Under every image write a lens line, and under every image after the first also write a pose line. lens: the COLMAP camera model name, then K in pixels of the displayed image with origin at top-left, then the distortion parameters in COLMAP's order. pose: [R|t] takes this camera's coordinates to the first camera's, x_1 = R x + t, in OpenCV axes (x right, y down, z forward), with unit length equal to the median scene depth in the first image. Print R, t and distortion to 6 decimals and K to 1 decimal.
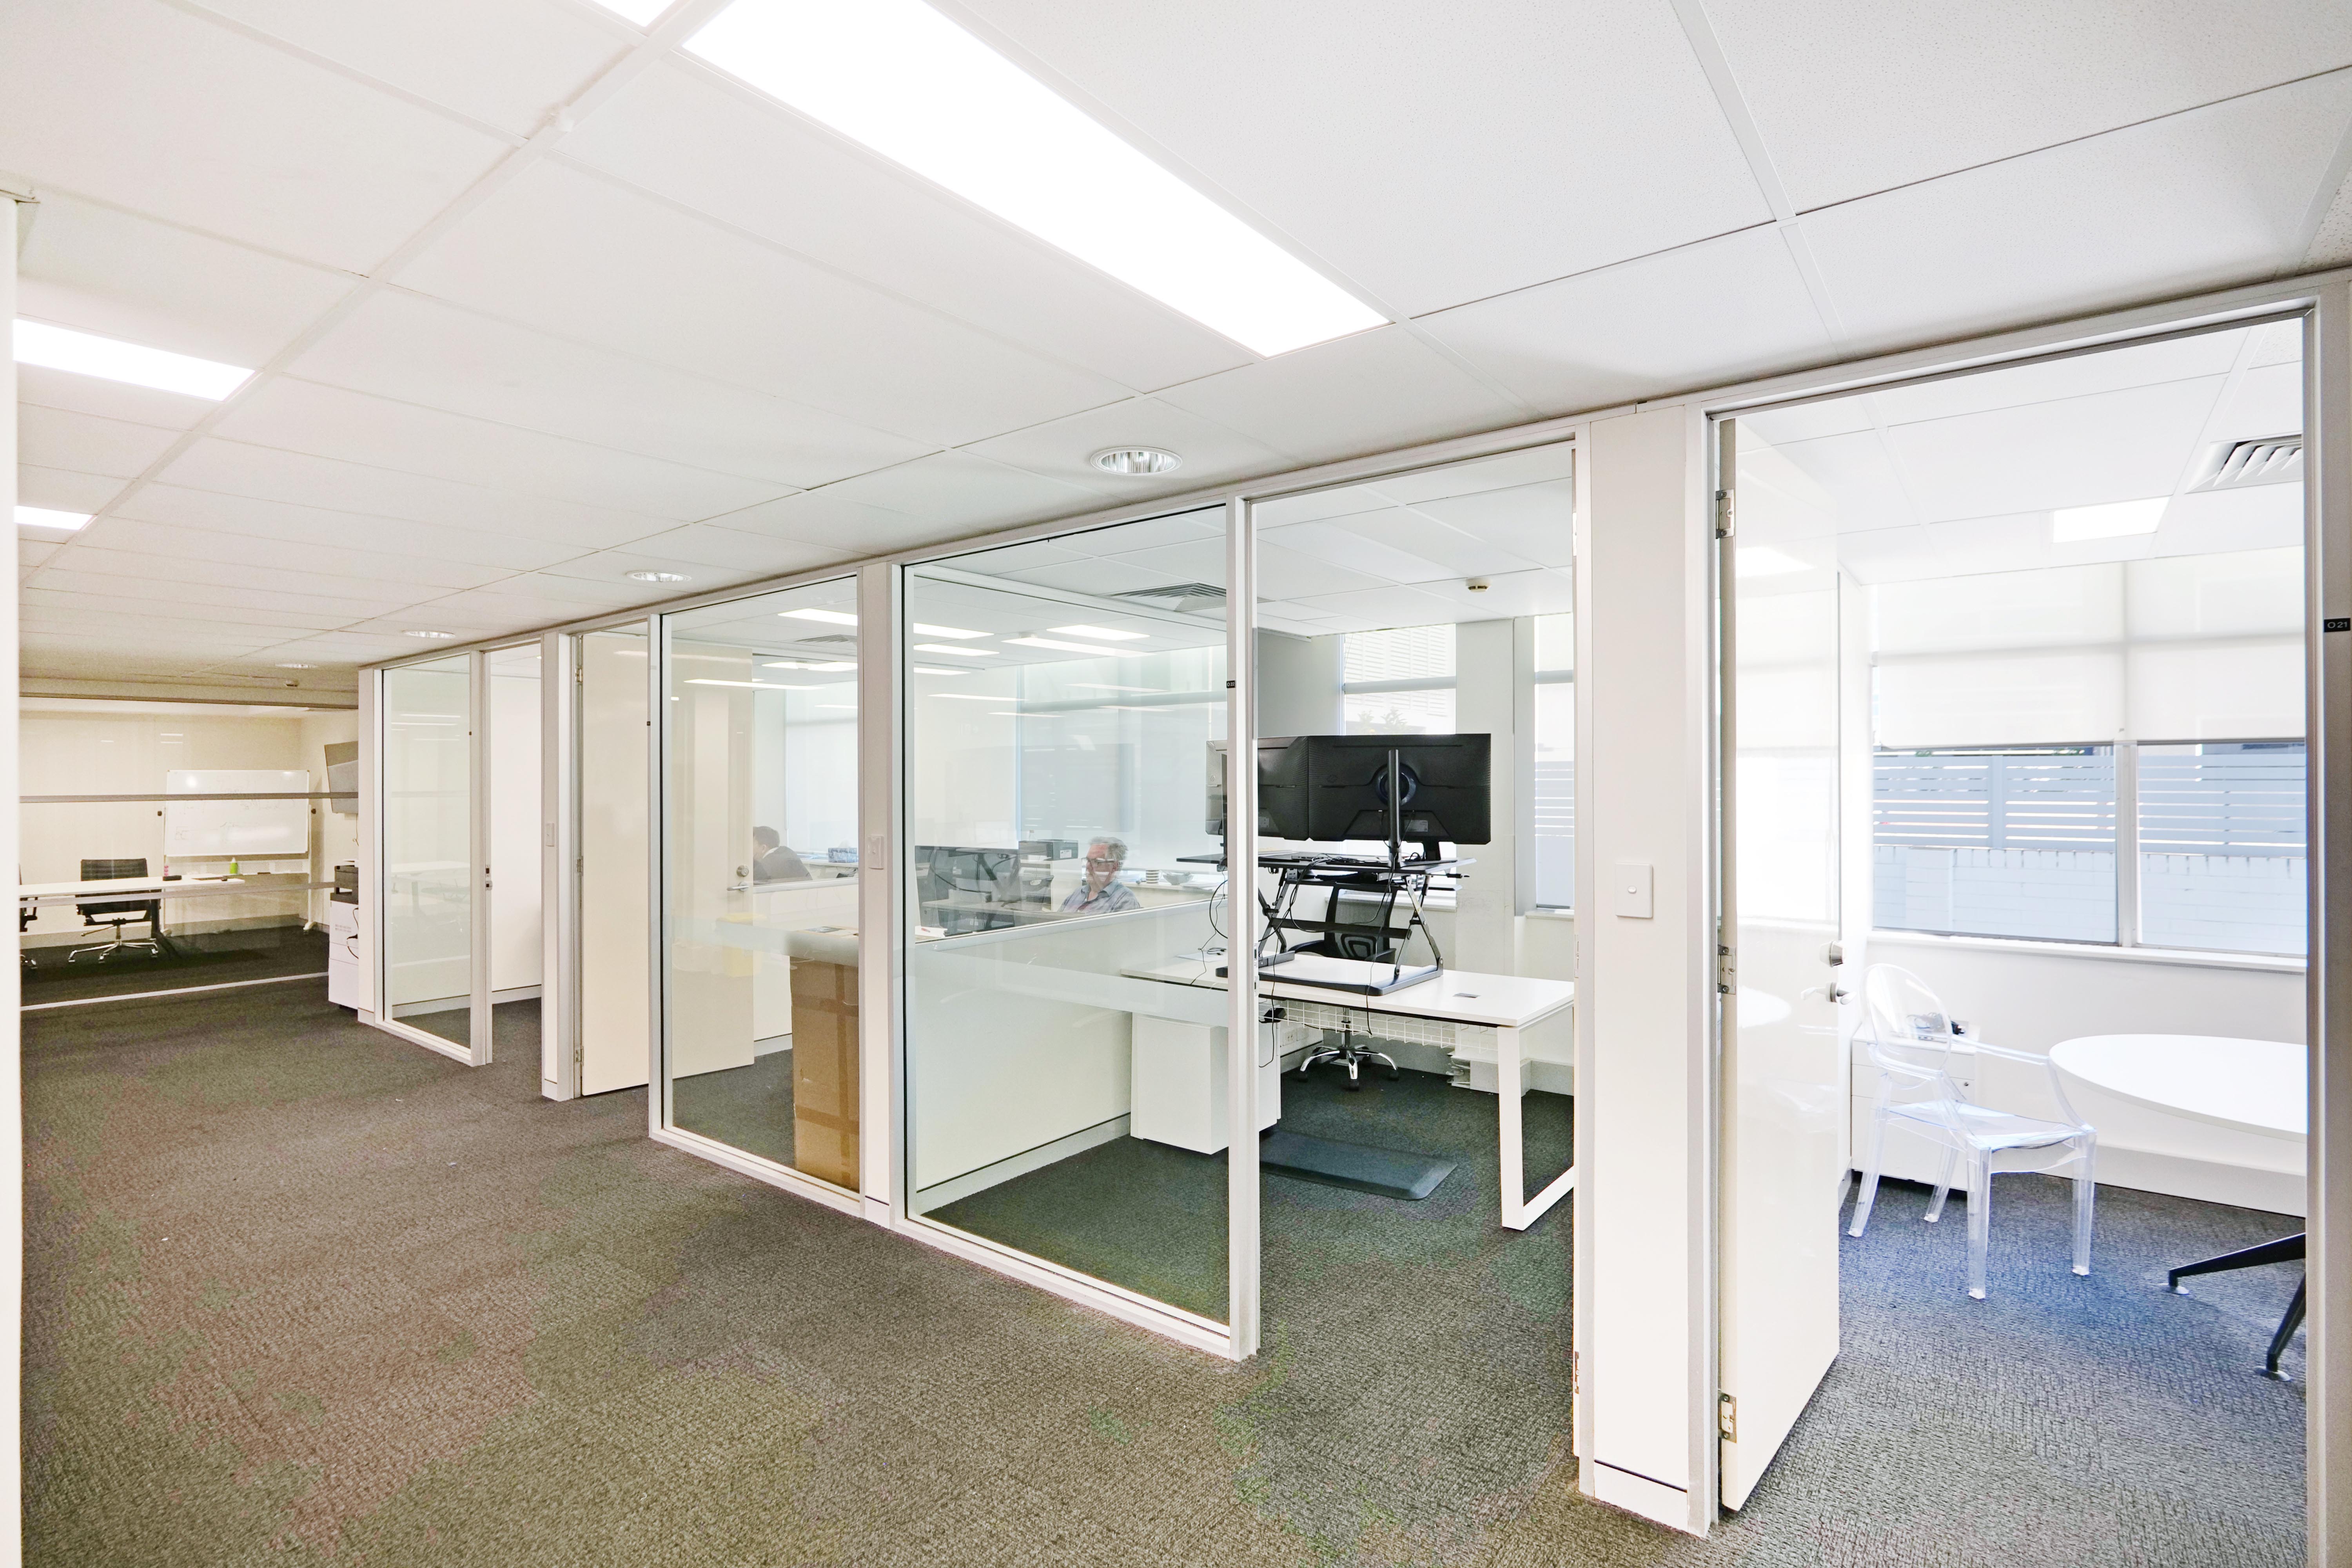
lens RADIAL K [[1115.0, 0, 1185.4], [0, 1115.0, 765.3], [0, 0, 1]] dist [-0.016329, 0.002028]
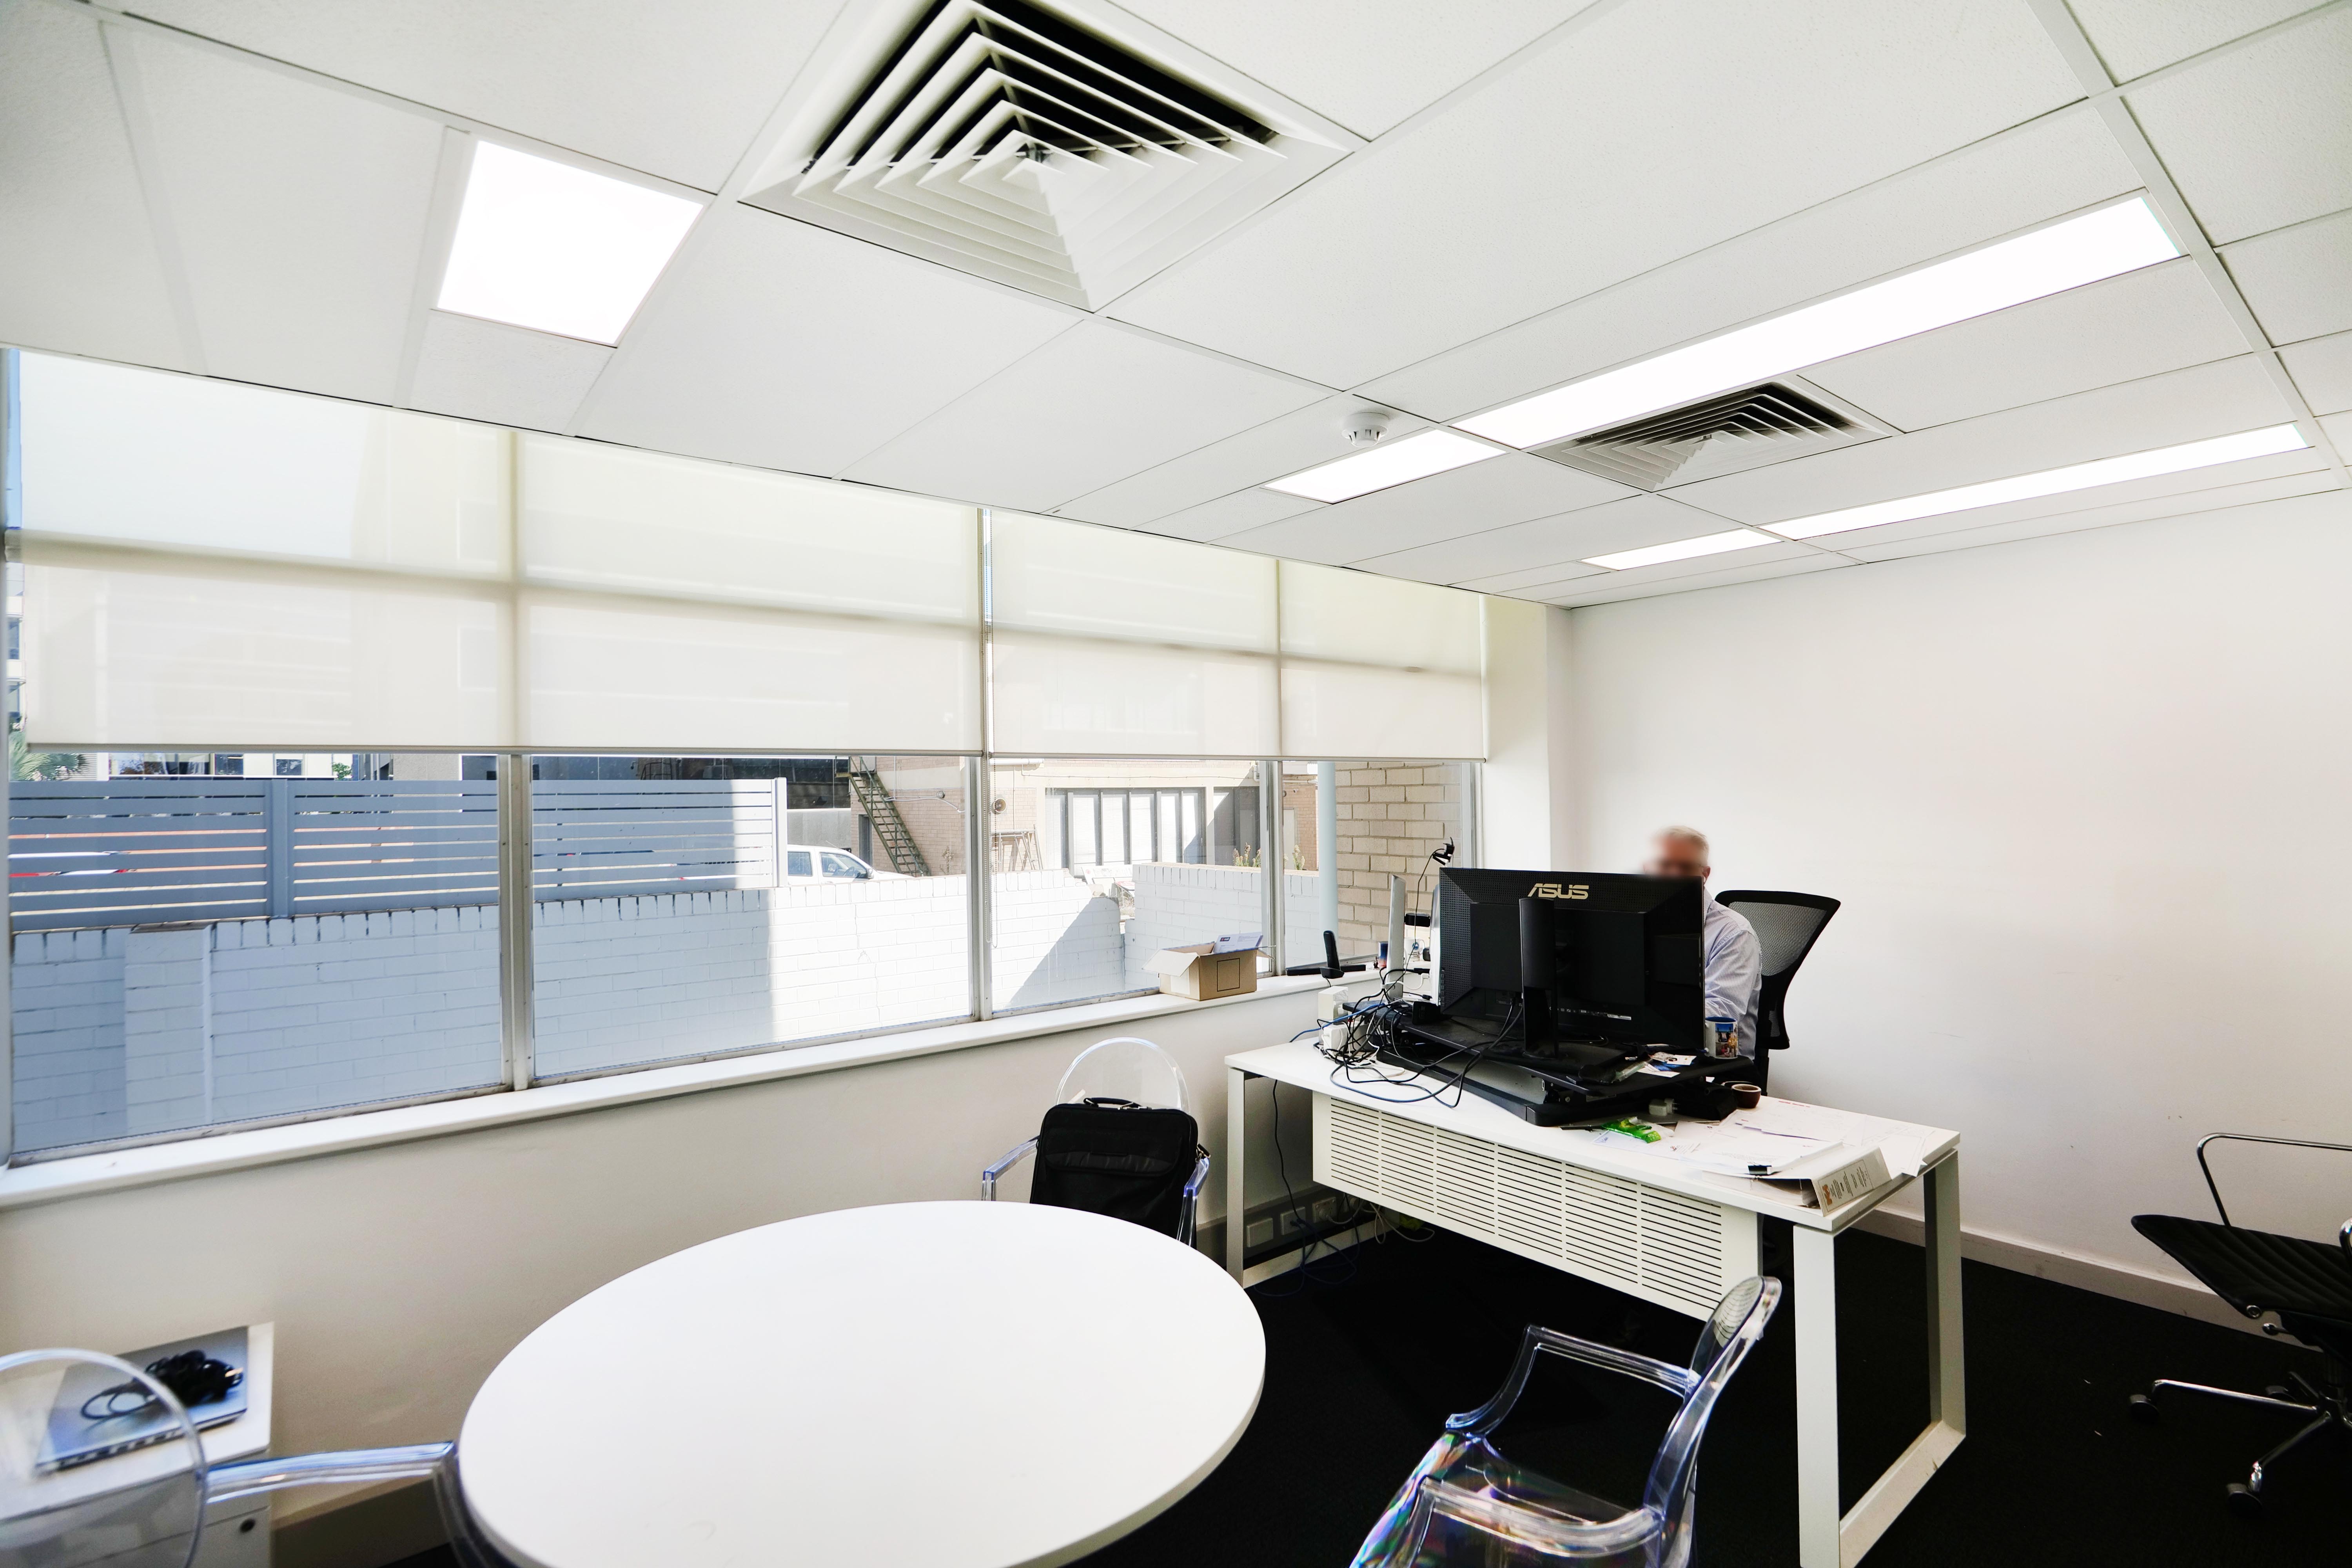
lens RADIAL K [[1115.0, 0, 1188.1], [0, 1115.0, 787.9], [0, 0, 1]] dist [-0.016329, 0.002028]
pose [[0.226538, 0.013834, 0.973904, 0.241008], [0.022064, 0.999570, -0.019330, 0.025429], [-0.973752, 0.025867, 0.226135, 0.366564]]
